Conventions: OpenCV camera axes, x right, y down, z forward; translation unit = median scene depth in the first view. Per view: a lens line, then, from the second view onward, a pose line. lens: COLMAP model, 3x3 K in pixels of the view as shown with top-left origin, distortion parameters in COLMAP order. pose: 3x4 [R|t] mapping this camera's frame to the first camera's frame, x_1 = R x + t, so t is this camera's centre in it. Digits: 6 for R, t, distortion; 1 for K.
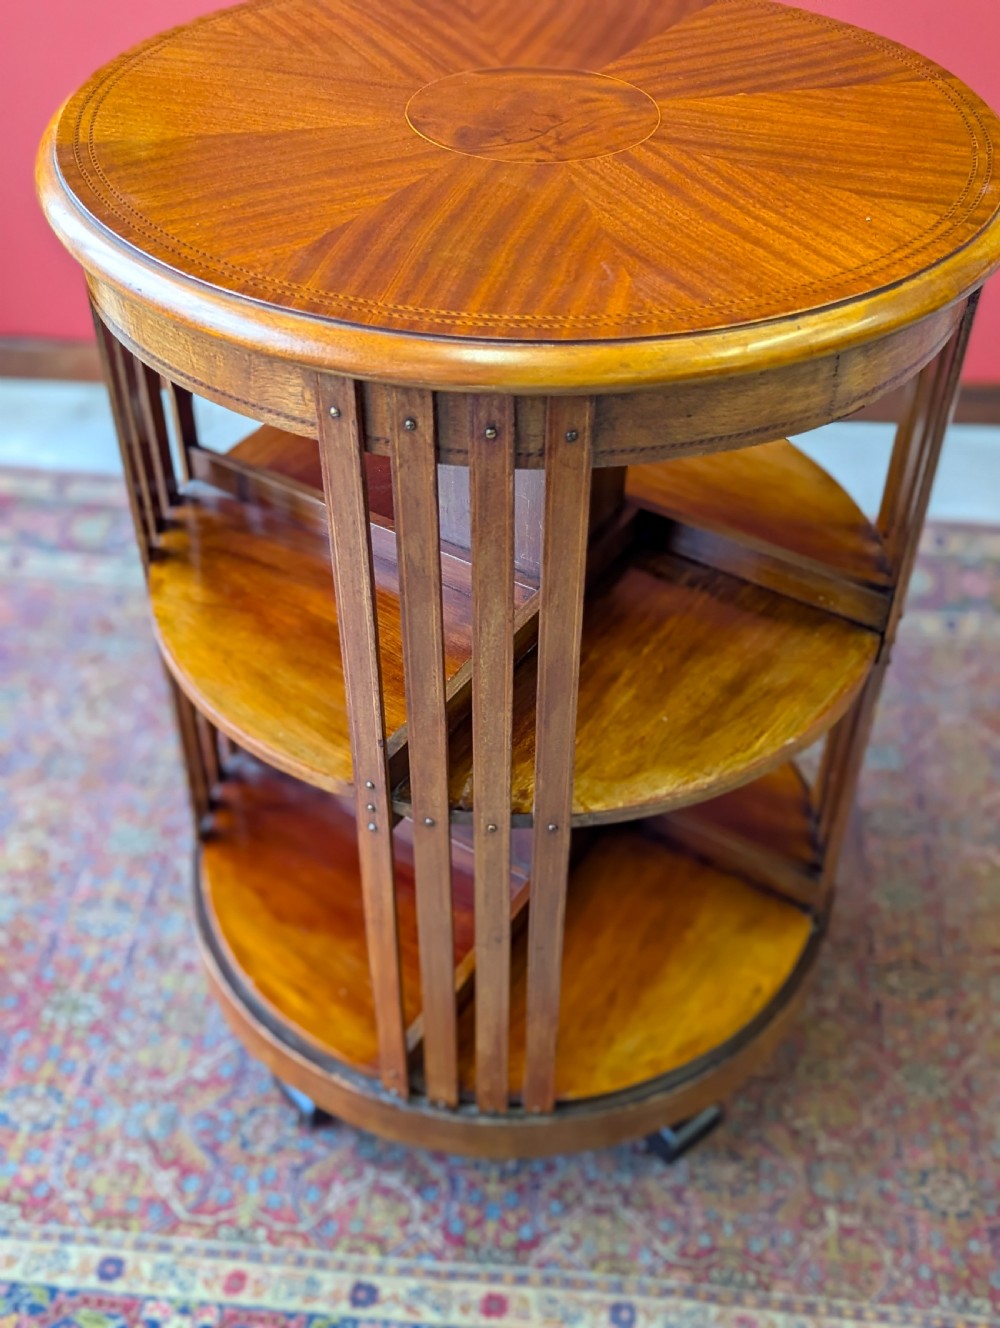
lens RADIAL K [[1453.5, 0, 494.6], [0, 1453.5, 657.1], [0, 0, 1]] dist [0.046356, -0.019508]
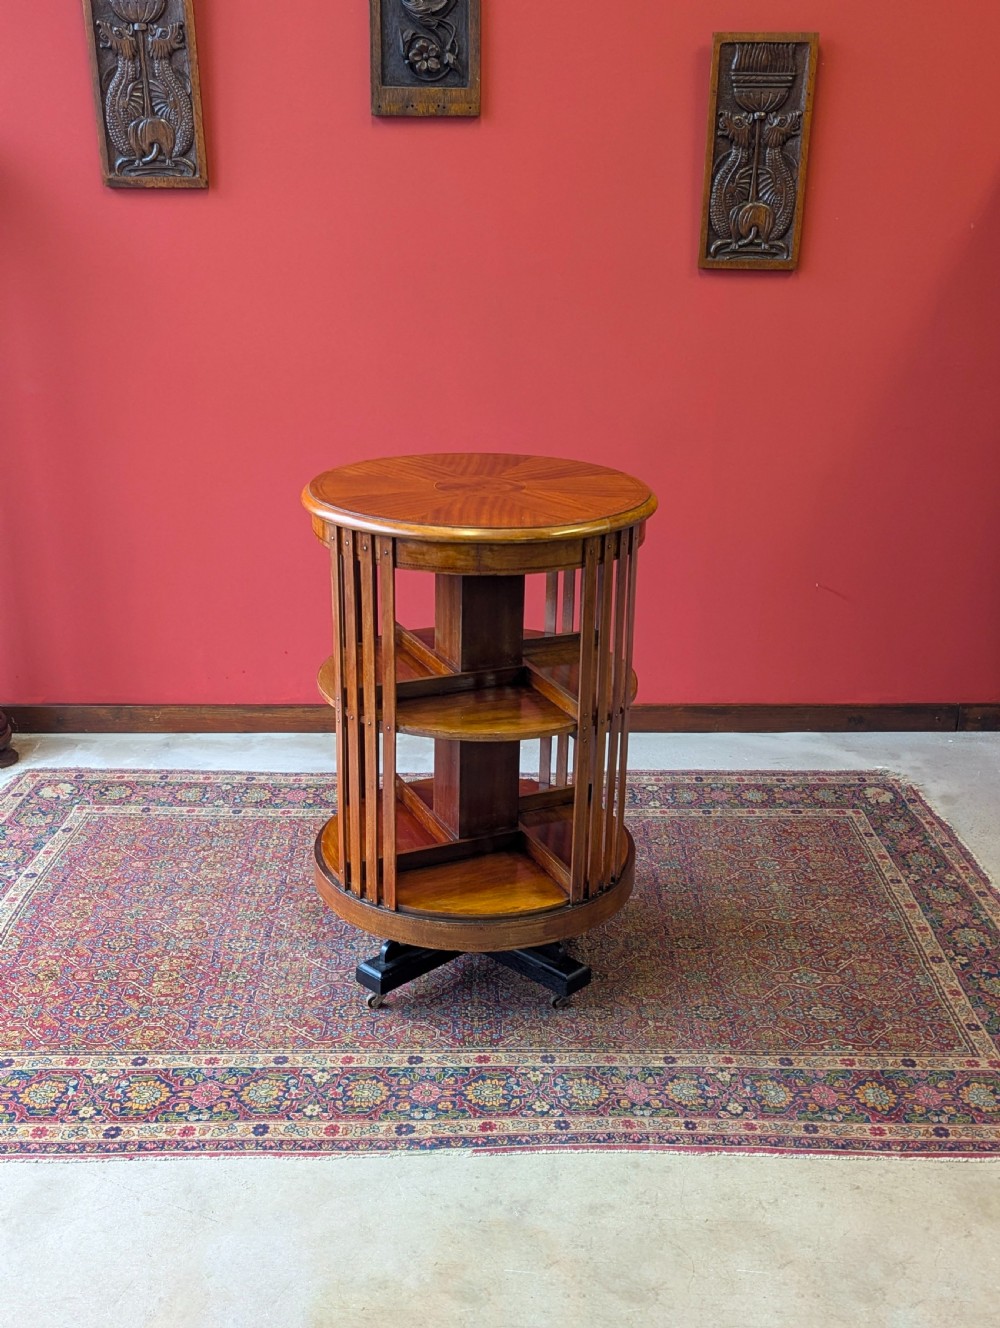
lens RADIAL K [[1447.3, 0, 500.0], [0, 1447.3, 664.0], [0, 0, 1]] dist [0.039295, -0.007962]
pose [[0.994169, -0.027448, 0.104286, -0.156415], [0.063723, 0.929693, -0.362781, 0.623564], [-0.086996, 0.367311, 0.926021, -0.938469]]
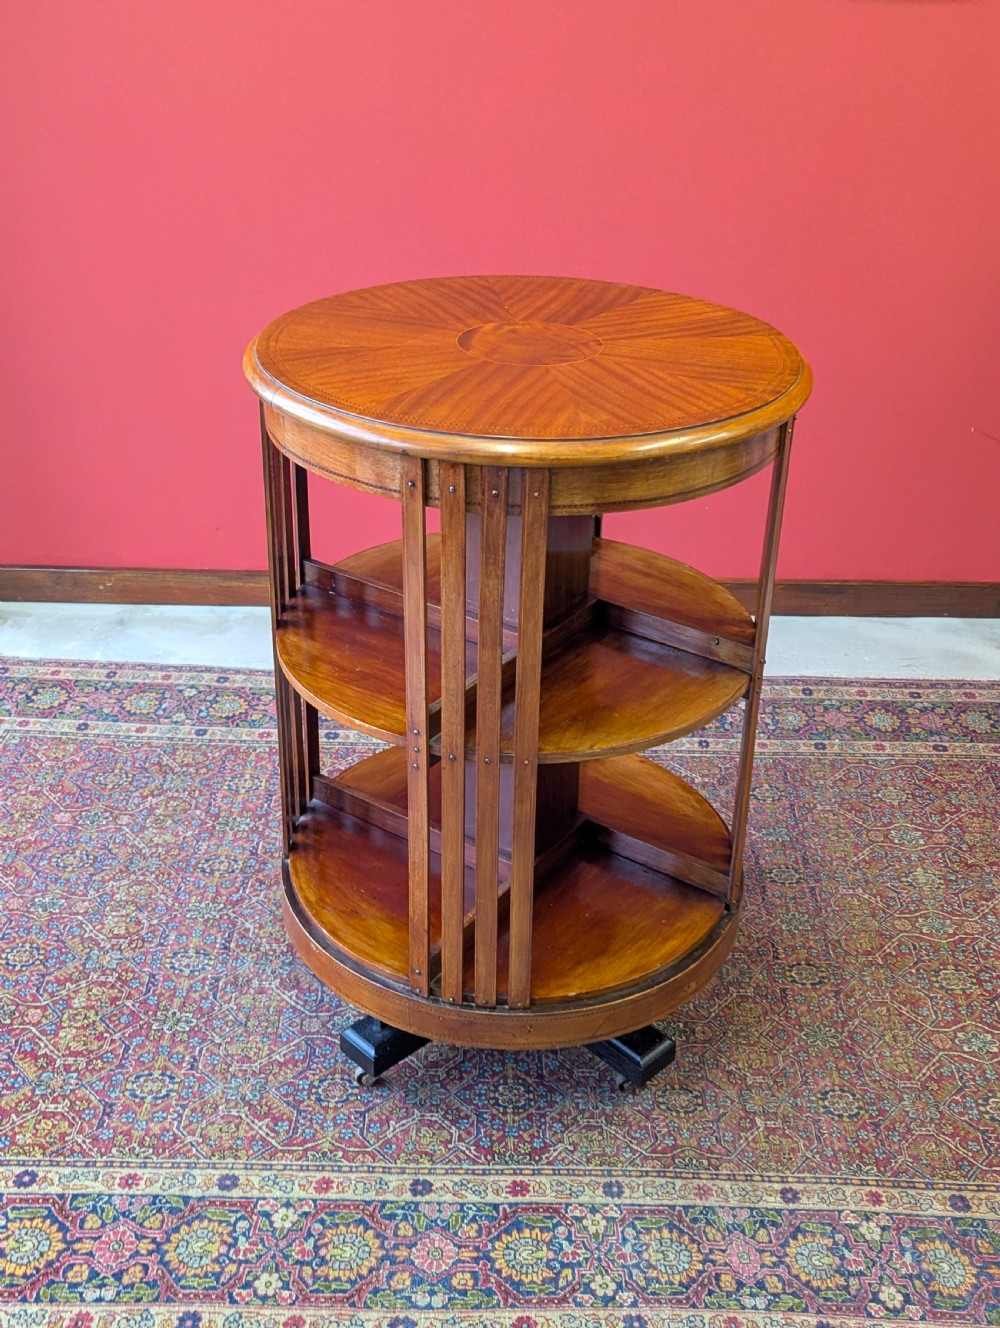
lens RADIAL K [[1426.8, 0, 507.4], [0, 1426.8, 687.3], [0, 0, 1]] dist [0.022697, 0.029213]
pose [[0.996601, -0.027296, 0.077725, -0.095609], [0.041056, 0.982559, -0.181362, 0.215958], [-0.071419, 0.183937, 0.980340, -0.359827]]
